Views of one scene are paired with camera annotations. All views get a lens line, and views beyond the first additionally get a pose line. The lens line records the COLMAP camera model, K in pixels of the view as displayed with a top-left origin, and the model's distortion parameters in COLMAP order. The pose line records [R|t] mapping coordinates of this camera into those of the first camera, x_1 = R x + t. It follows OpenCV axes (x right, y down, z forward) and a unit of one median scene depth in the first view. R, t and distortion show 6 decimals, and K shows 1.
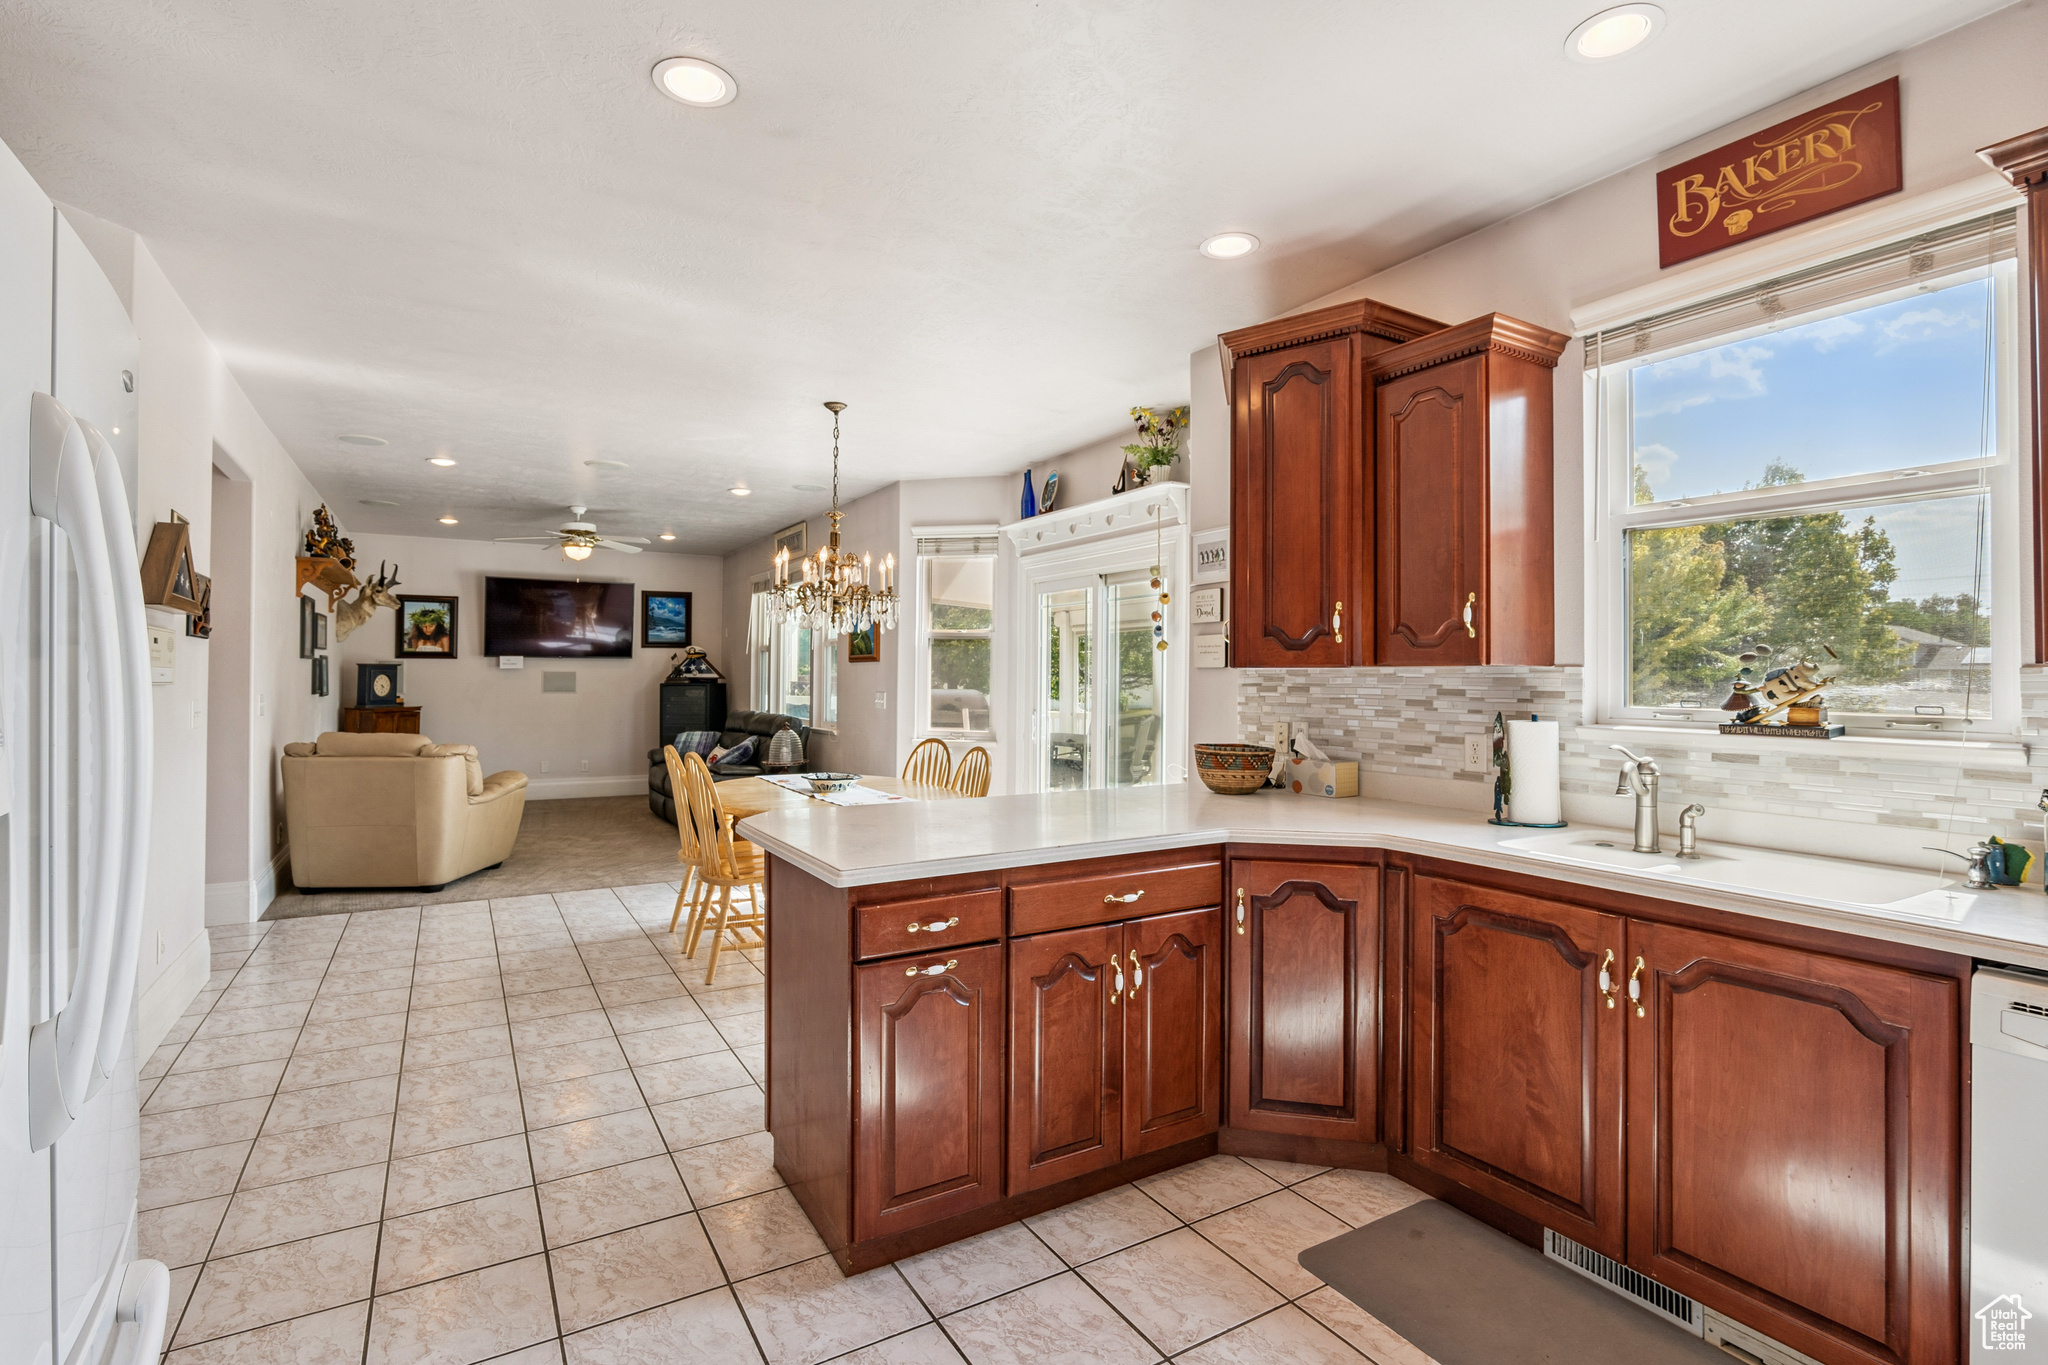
lens RADIAL K [[972.6, 0, 1035.6], [0, 972.6, 666.5], [0, 0, 1]] dist [-0.025033, 0.006596]
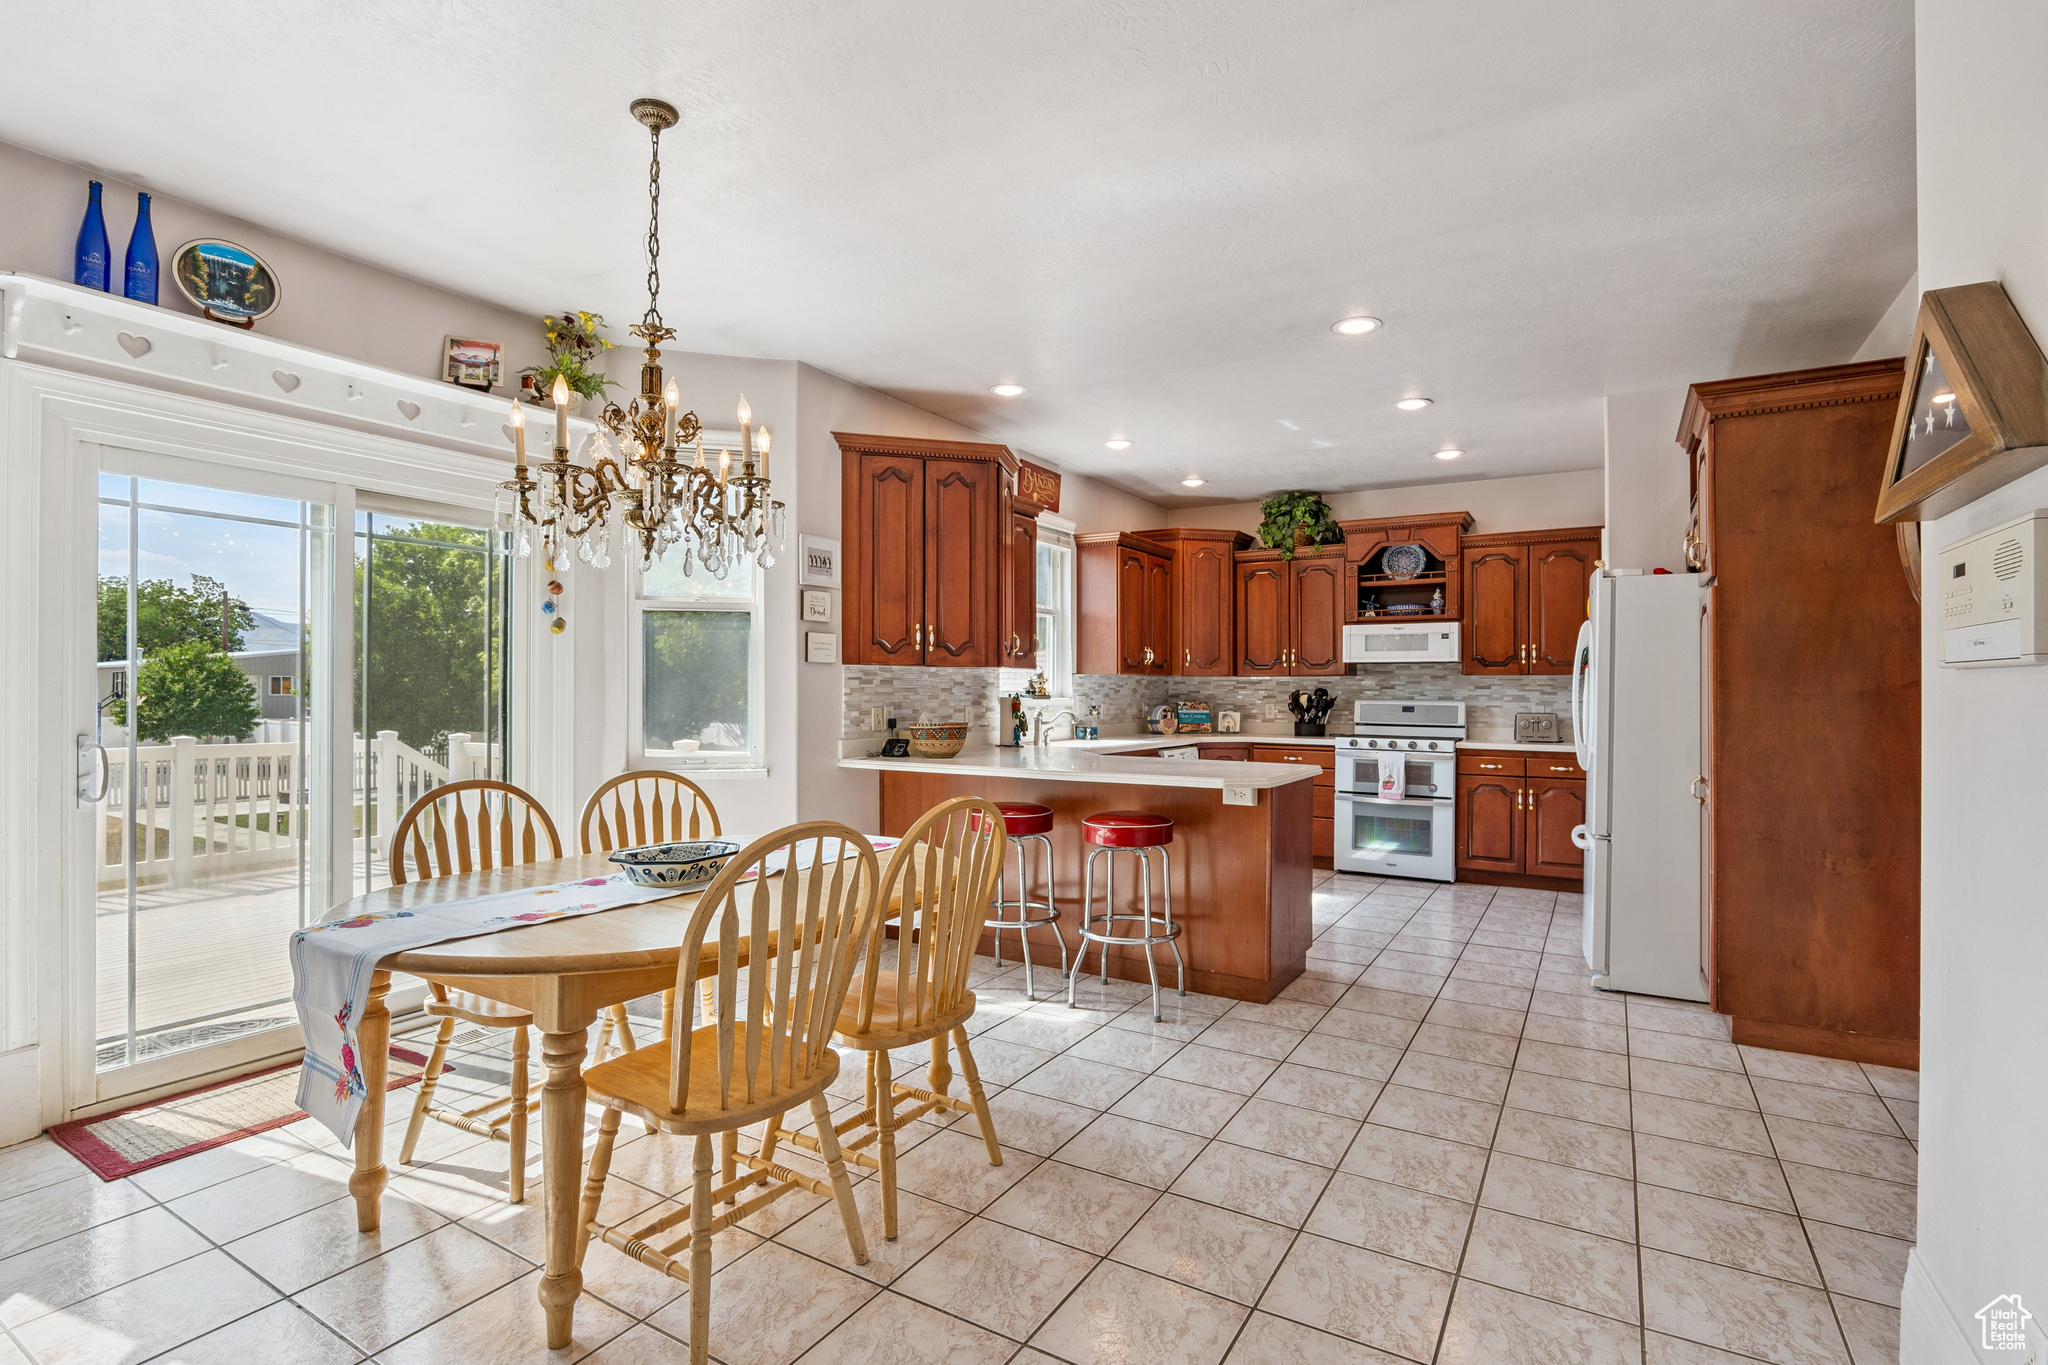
lens RADIAL K [[972.6, 0, 1033.0], [0, 972.6, 691.5], [0, 0, 1]] dist [-0.025033, 0.006596]
pose [[-0.468217, -0.007011, 0.883585, -0.410996], [-0.015239, 0.999884, -0.000142, 0.013708], [-0.883482, -0.013532, -0.468270, 0.589070]]
